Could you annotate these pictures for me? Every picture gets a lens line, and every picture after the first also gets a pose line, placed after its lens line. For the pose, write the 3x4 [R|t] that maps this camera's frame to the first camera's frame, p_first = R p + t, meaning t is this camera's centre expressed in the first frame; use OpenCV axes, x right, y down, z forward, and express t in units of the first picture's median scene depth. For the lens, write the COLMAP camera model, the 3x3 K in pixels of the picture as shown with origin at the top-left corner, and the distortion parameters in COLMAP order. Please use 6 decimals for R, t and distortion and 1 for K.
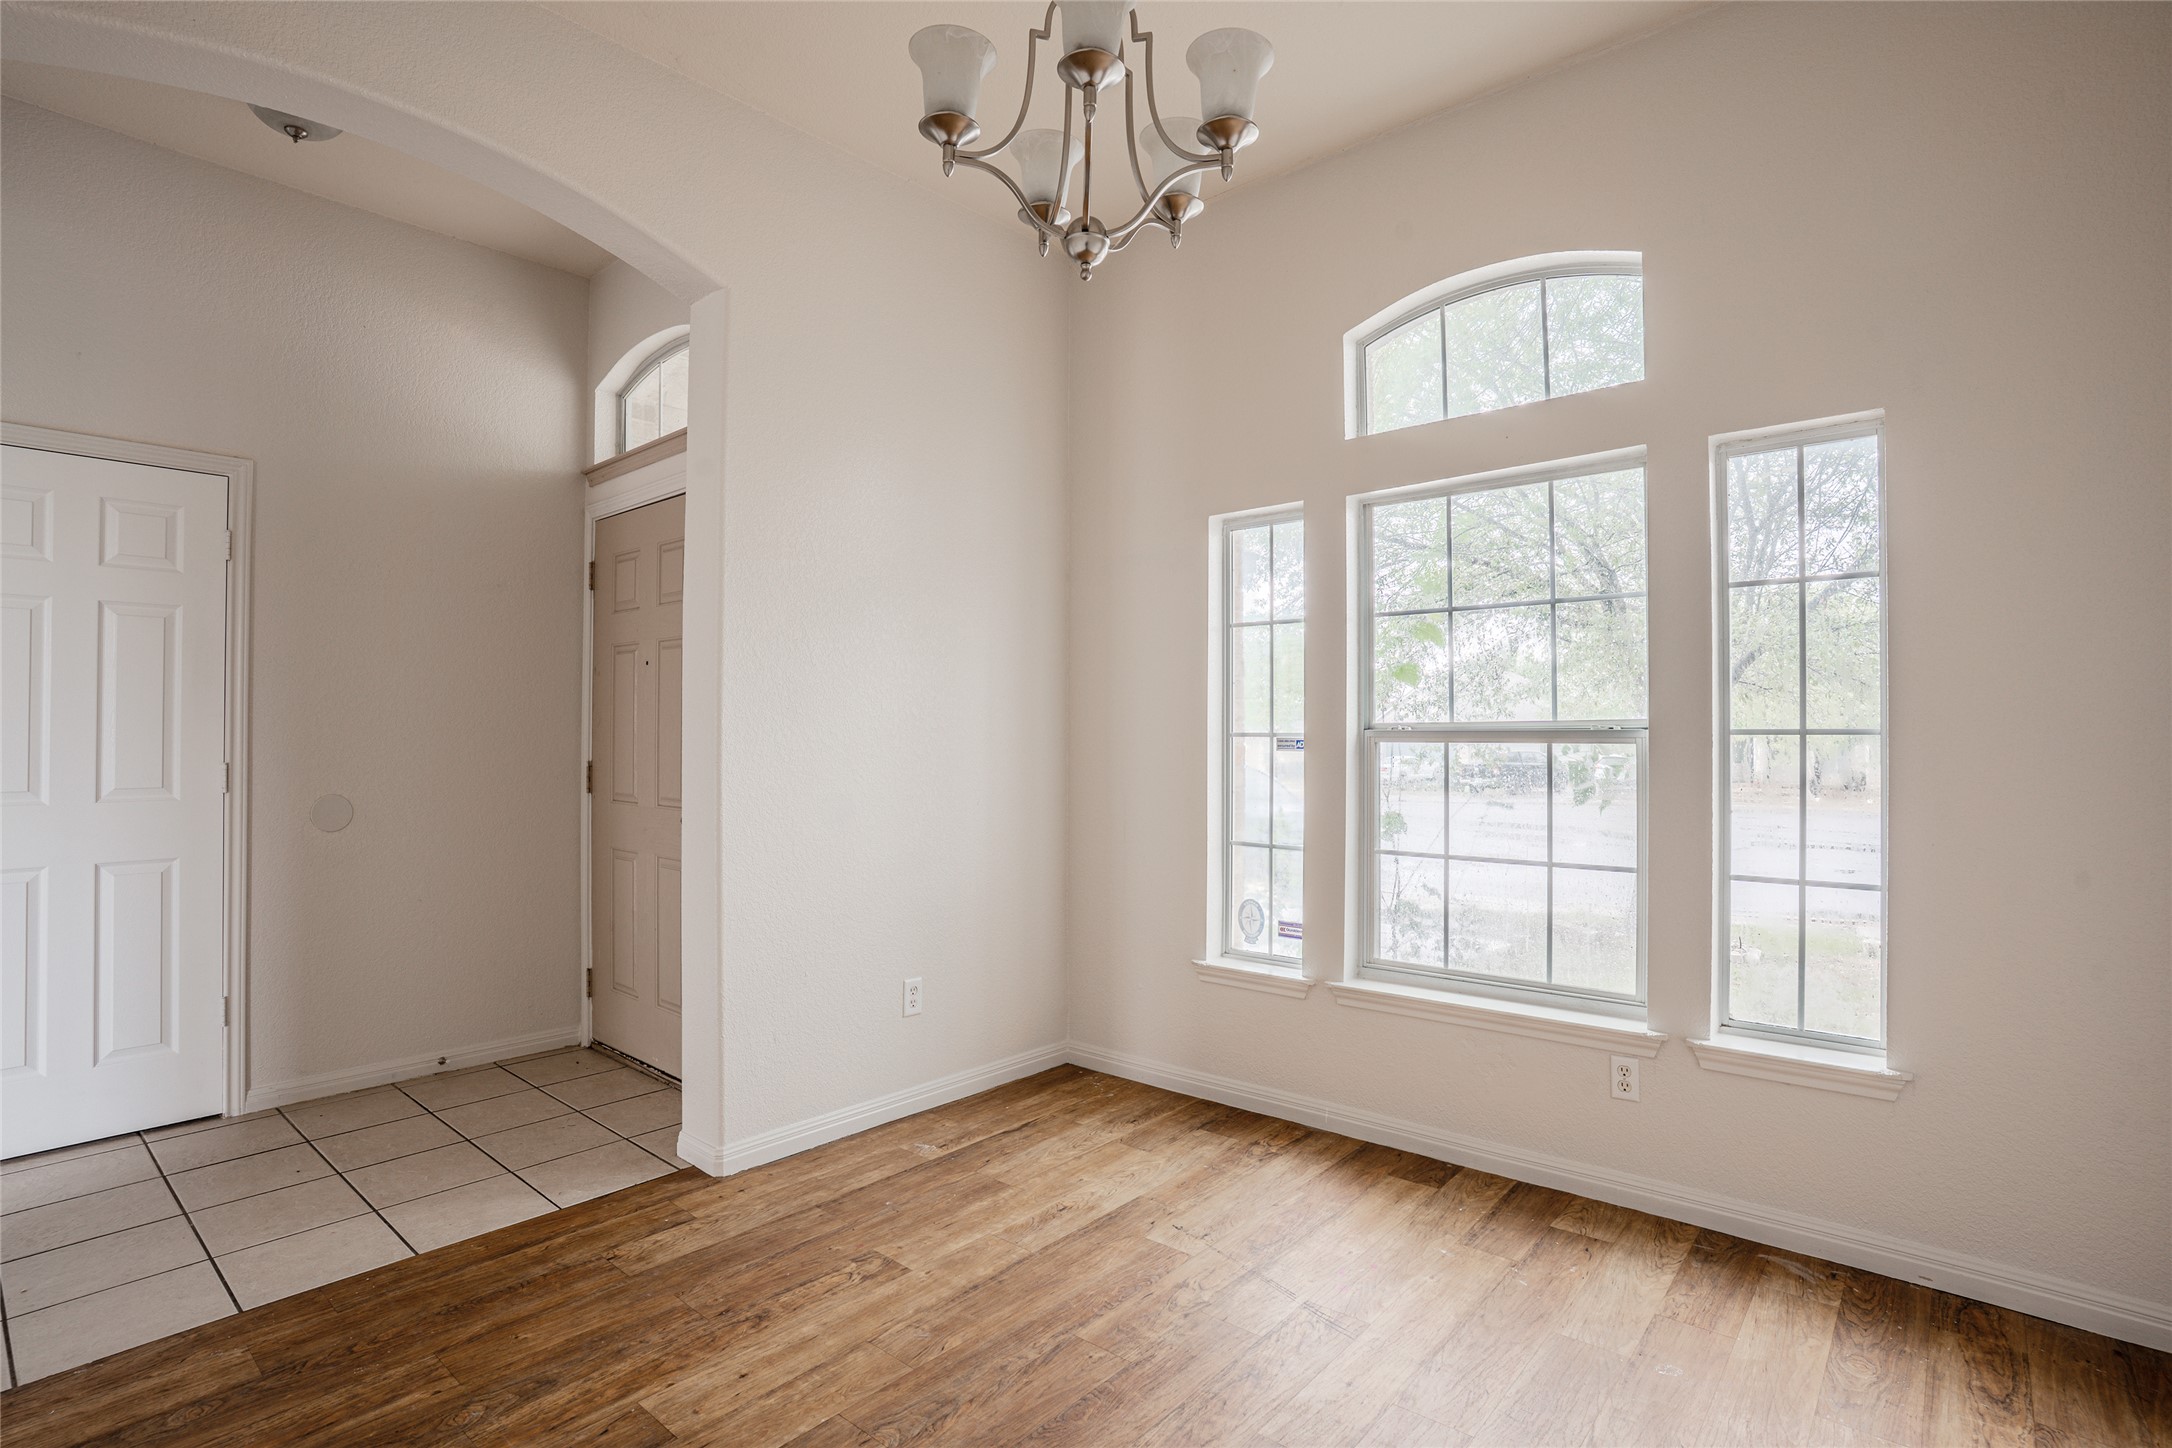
lens RADIAL K [[1042.4, 0, 1103.5], [0, 1042.4, 723.8], [0, 0, 1]] dist [-0.075481, 0.029506]
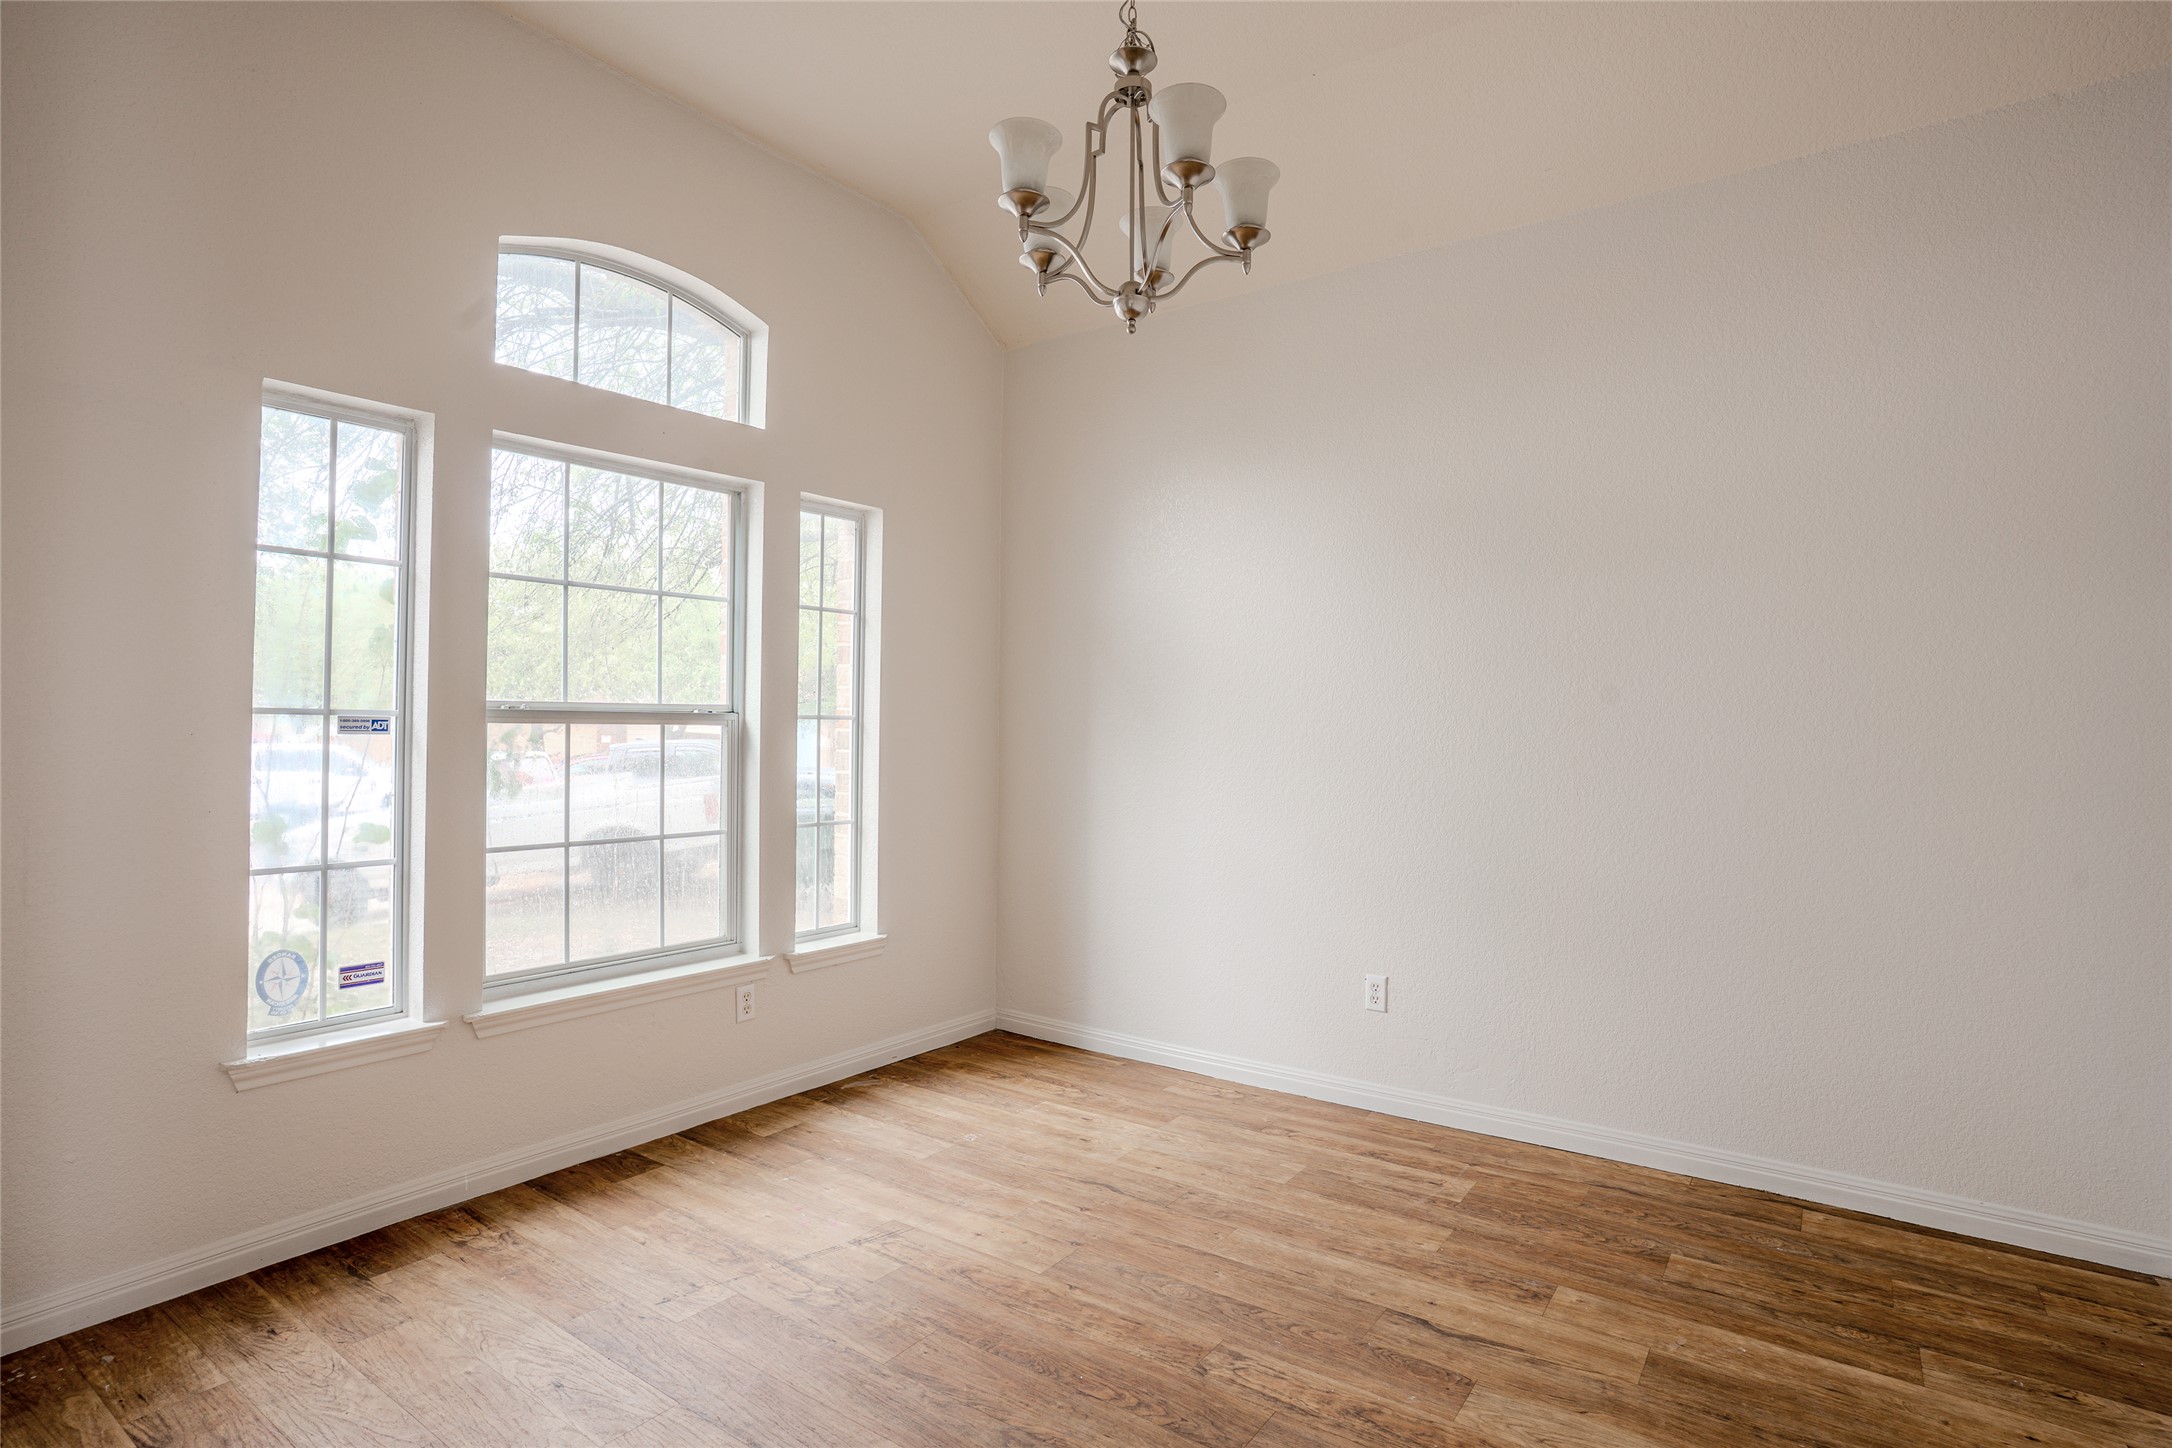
lens RADIAL K [[1063.7, 0, 1086.0], [0, 1063.7, 724.0], [0, 0, 1]] dist [-0.078637, 0.033203]
pose [[-0.075671, 0.002756, 0.997129, -0.706396], [-0.021702, 0.999755, -0.004410, 0.012917], [-0.996897, -0.021974, -0.075592, 0.646839]]
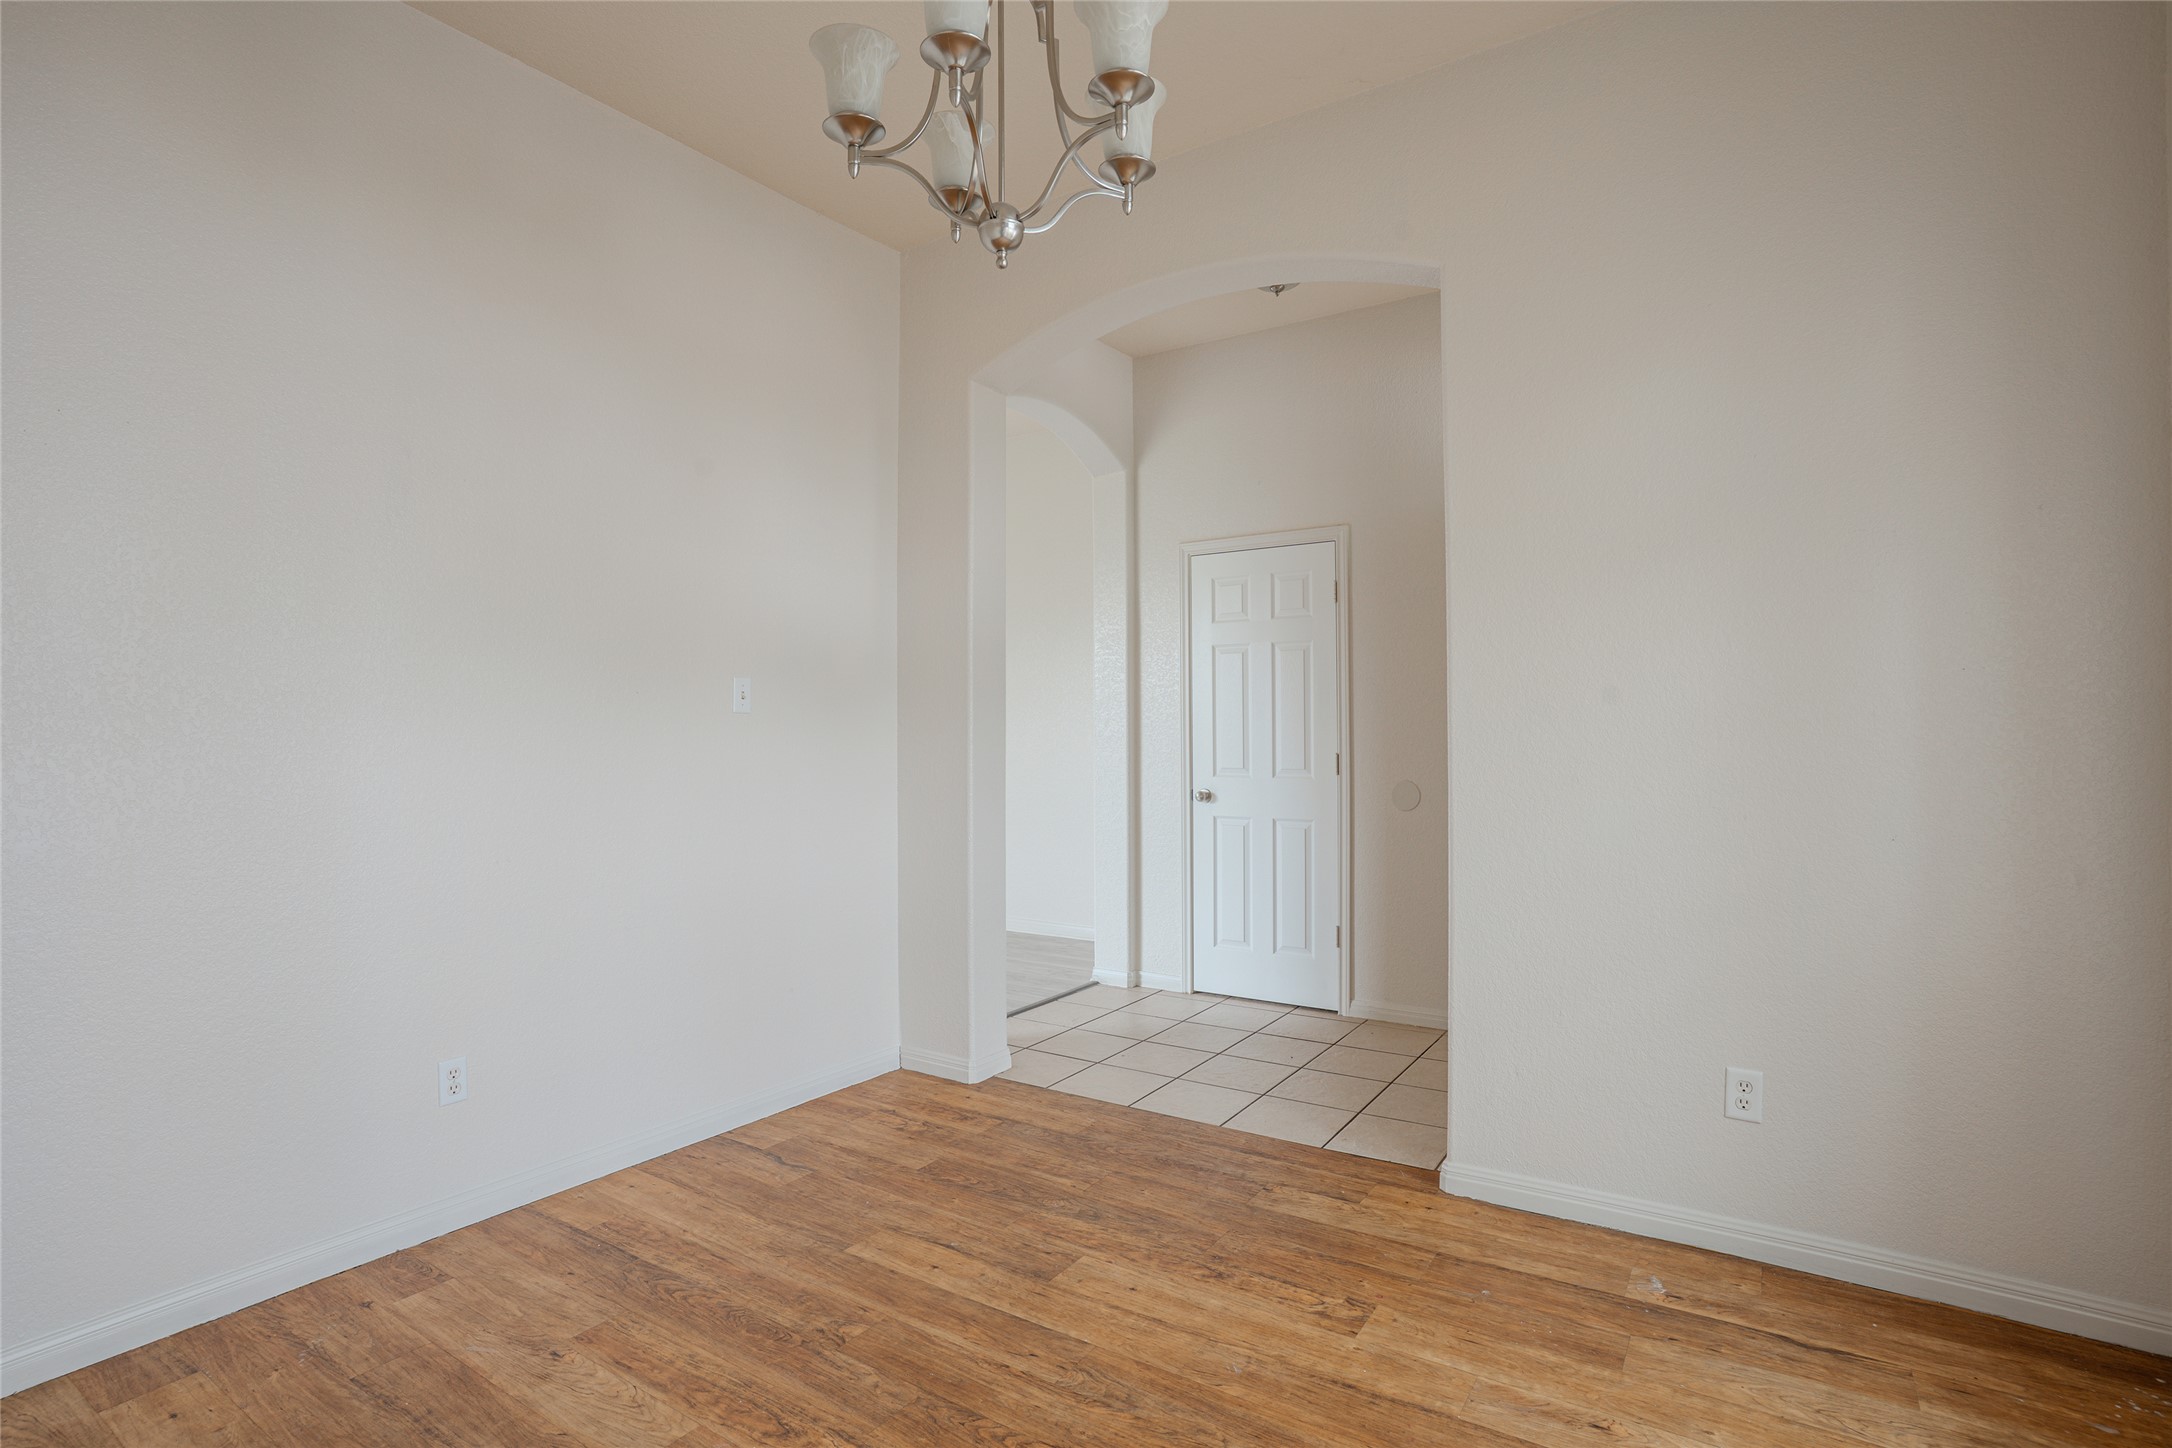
lens RADIAL K [[1063.7, 0, 1086.0], [0, 1063.7, 724.0], [0, 0, 1]] dist [-0.078637, 0.033203]
pose [[0.120340, -0.007824, -0.992702, 0.550628], [0.017872, 0.999824, -0.005714, 0.001944], [0.992572, -0.017054, 0.120458, 0.539247]]
